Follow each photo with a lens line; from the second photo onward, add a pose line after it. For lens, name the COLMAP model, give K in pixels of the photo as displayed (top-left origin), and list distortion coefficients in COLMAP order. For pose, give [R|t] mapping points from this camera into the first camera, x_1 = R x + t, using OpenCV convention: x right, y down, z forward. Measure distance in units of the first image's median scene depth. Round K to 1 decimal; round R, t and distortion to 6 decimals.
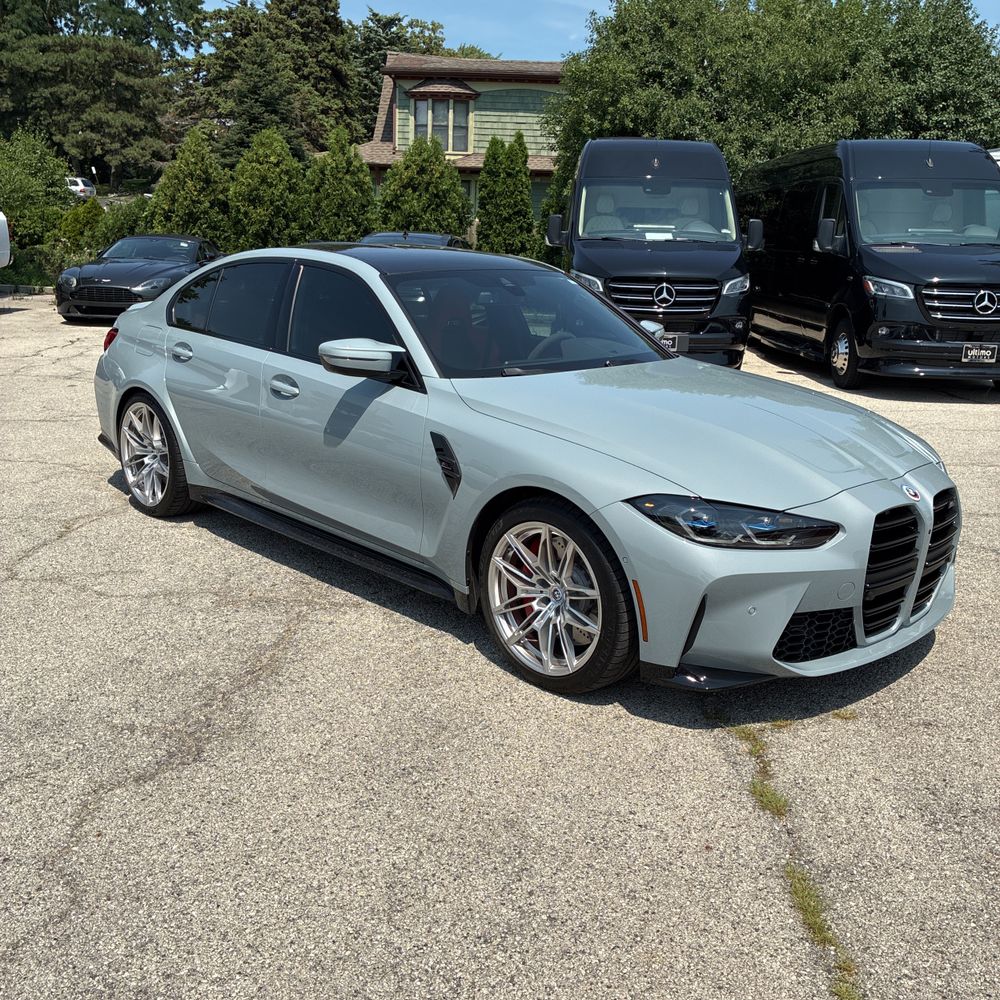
lens RADIAL K [[1009.2, 0, 497.9], [0, 1009.2, 486.5], [0, 0, 1]] dist [0.023287, 0.001073]
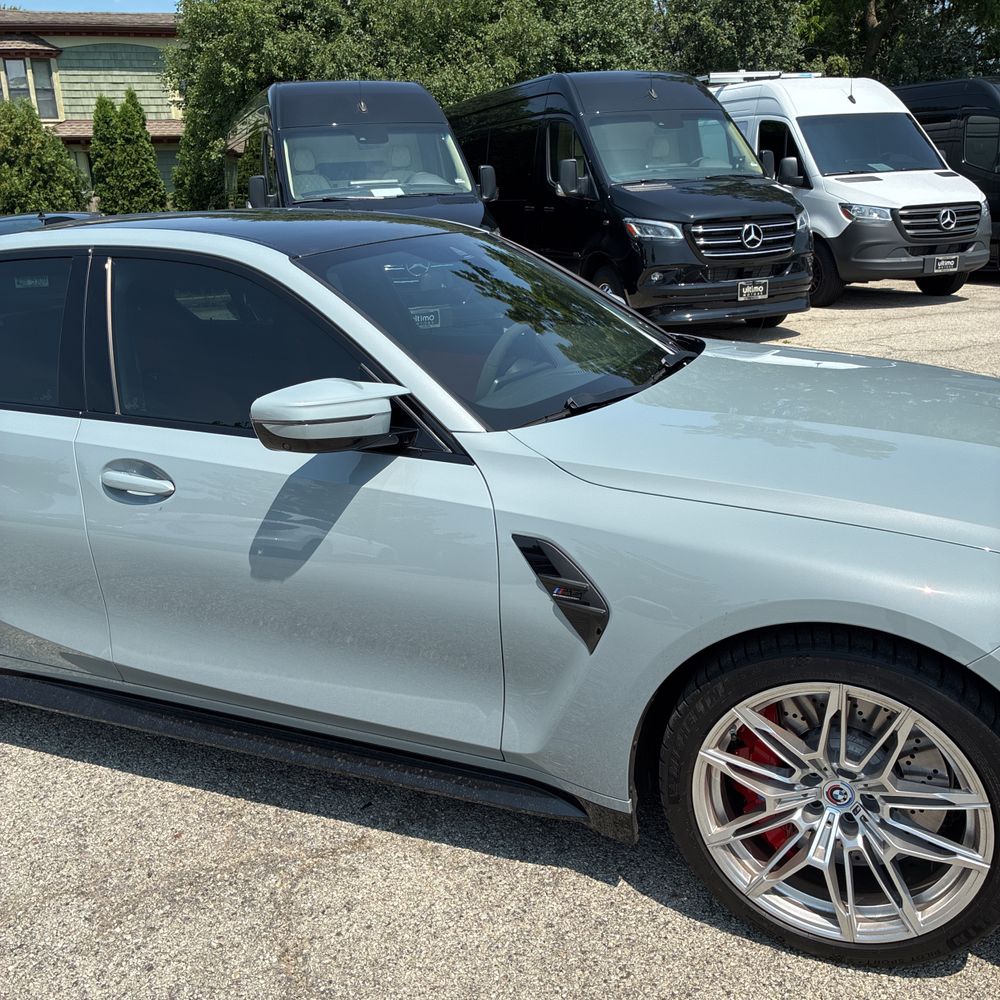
lens RADIAL K [[1009.2, 0, 497.9], [0, 1009.2, 486.5], [0, 0, 1]] dist [0.023287, 0.001073]
pose [[0.925708, -0.170649, 0.337556, -0.085298], [0.160104, 0.985332, 0.059060, -0.038381], [-0.342683, -0.000628, 0.939451, 0.166605]]
